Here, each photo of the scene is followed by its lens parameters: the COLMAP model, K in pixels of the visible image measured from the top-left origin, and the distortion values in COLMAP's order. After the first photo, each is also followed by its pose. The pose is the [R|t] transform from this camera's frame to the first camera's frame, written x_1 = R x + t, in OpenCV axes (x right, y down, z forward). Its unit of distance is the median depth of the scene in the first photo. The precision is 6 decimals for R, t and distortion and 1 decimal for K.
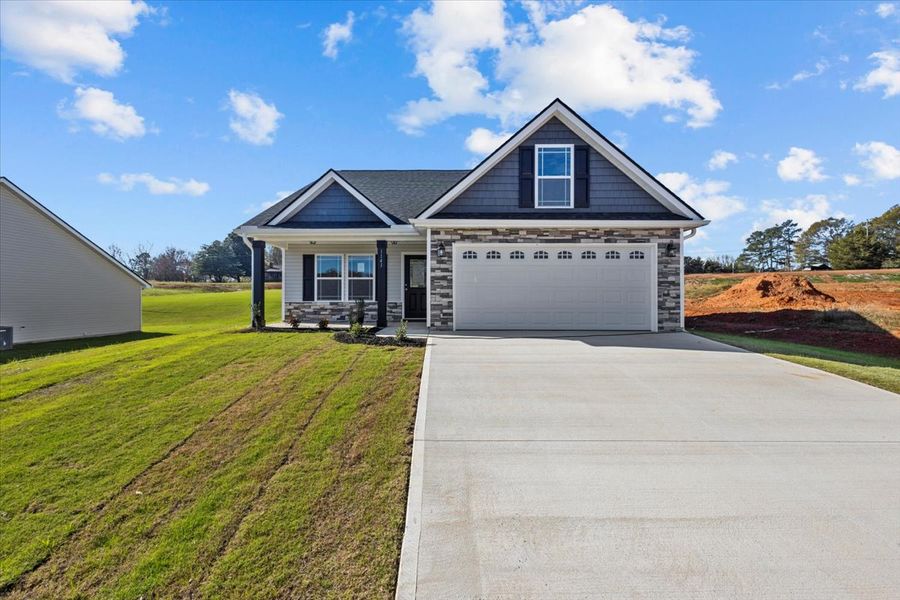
lens RADIAL K [[414.8, 0, 452.1], [0, 414.8, 299.5], [0, 0, 1]] dist [0.002209, 0.000358]
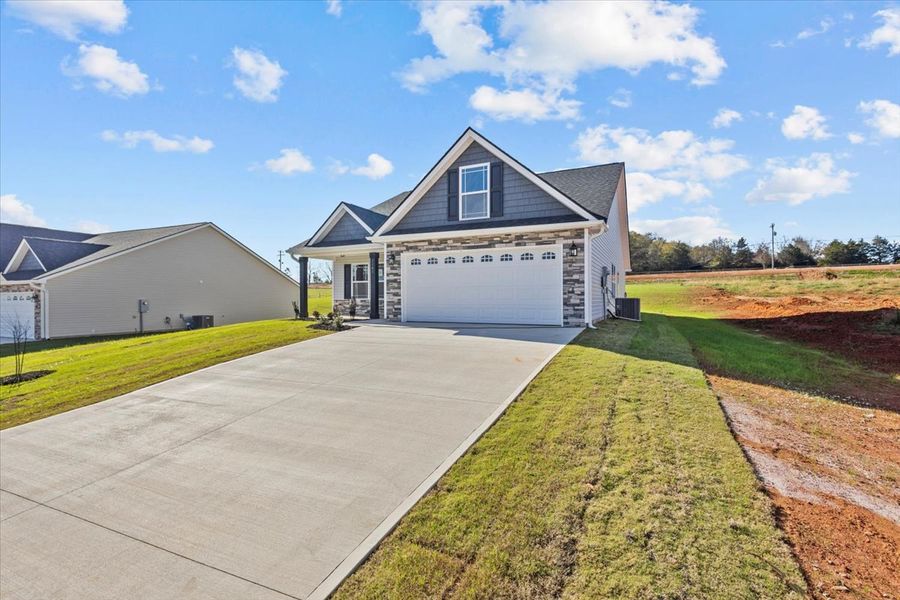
lens RADIAL K [[414.8, 0, 452.1], [0, 414.8, 299.5], [0, 0, 1]] dist [0.002209, 0.000358]
pose [[0.908049, -0.003138, -0.418853, 0.682134], [0.005407, 0.999976, 0.004232, 0.001539], [0.418830, -0.006107, 0.908044, -0.092887]]
